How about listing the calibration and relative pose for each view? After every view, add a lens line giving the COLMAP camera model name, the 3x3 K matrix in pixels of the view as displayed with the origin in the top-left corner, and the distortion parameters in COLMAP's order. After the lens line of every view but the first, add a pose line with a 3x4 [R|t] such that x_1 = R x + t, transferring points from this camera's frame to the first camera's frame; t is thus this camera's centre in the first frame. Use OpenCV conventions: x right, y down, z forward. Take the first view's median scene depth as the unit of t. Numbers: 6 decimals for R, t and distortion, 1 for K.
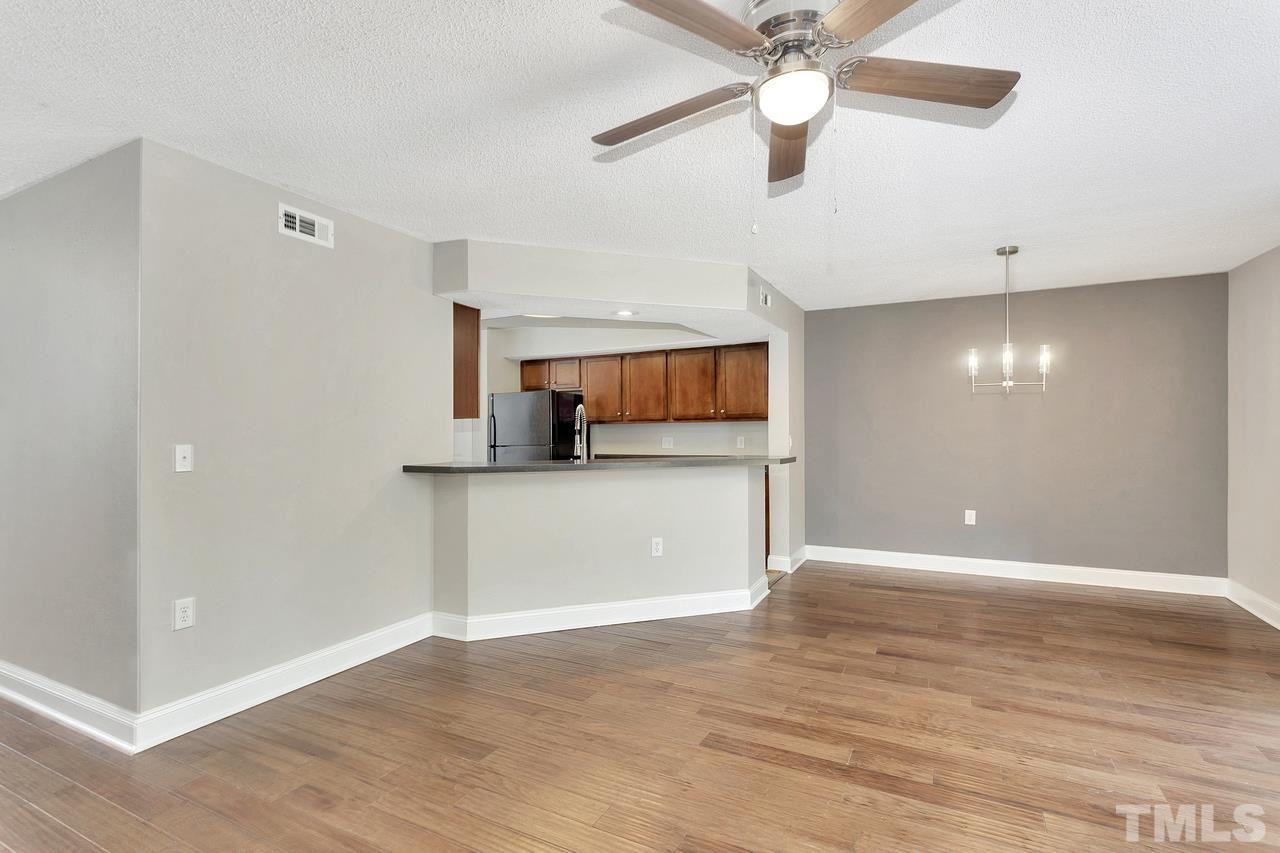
lens RADIAL K [[612.0, 0, 641.7], [0, 612.0, 447.4], [0, 0, 1]] dist [-0.000053, 0.000140]
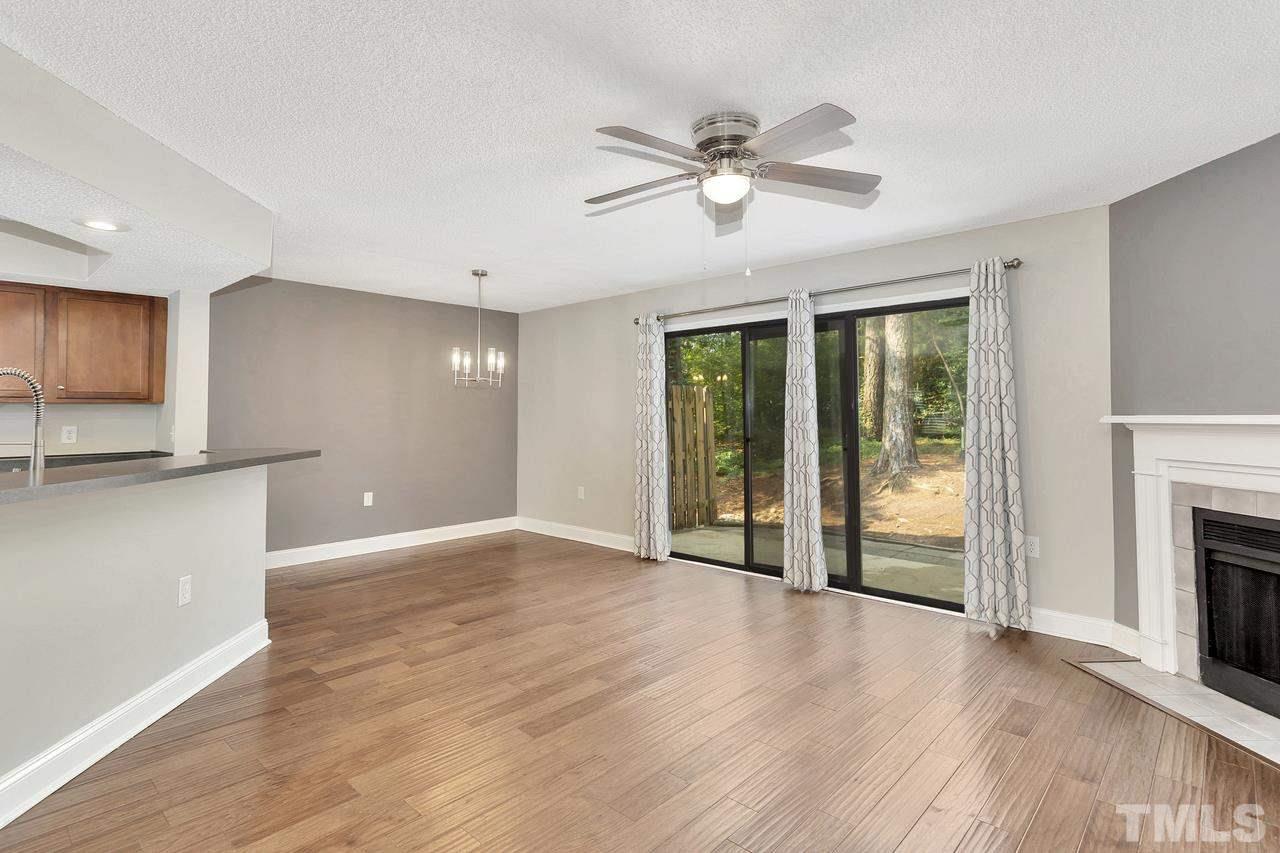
lens RADIAL K [[628.5, 0, 640.8], [0, 628.5, 409.5], [0, 0, 1]] dist [-0.000053, 0.000247]
pose [[0.267856, 0.012418, 0.963379, -0.646353], [0.023080, 0.999547, -0.019302, -0.014628], [-0.963183, 0.027405, 0.267448, 0.420070]]
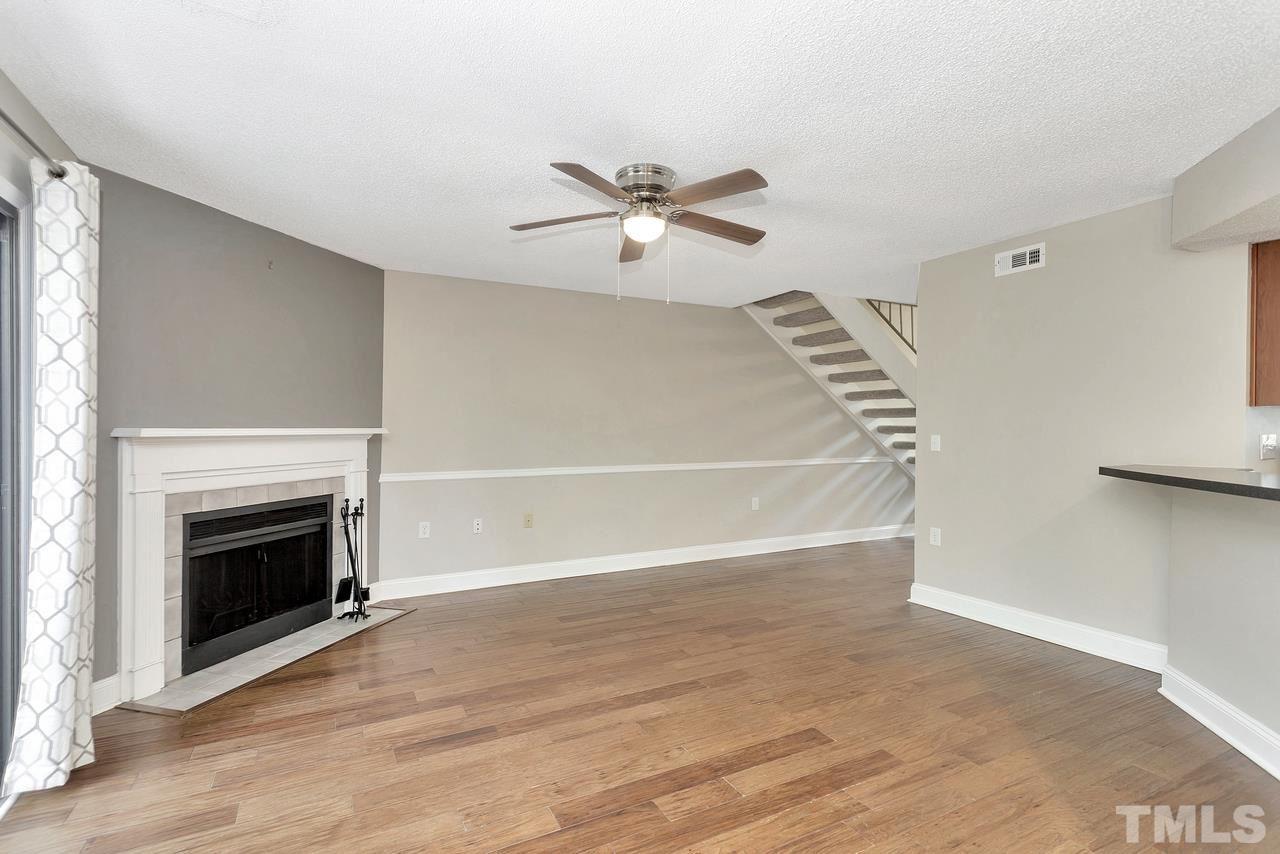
lens RADIAL K [[617.6, 0, 640.0], [0, 617.6, 427.0], [0, 0, 1]] dist [-0.001792, -0.000251]
pose [[-0.573573, 0.001914, -0.819152, 0.867131], [-0.014186, 0.999824, 0.012268, -0.029501], [0.819031, 0.018657, -0.573445, 1.037279]]
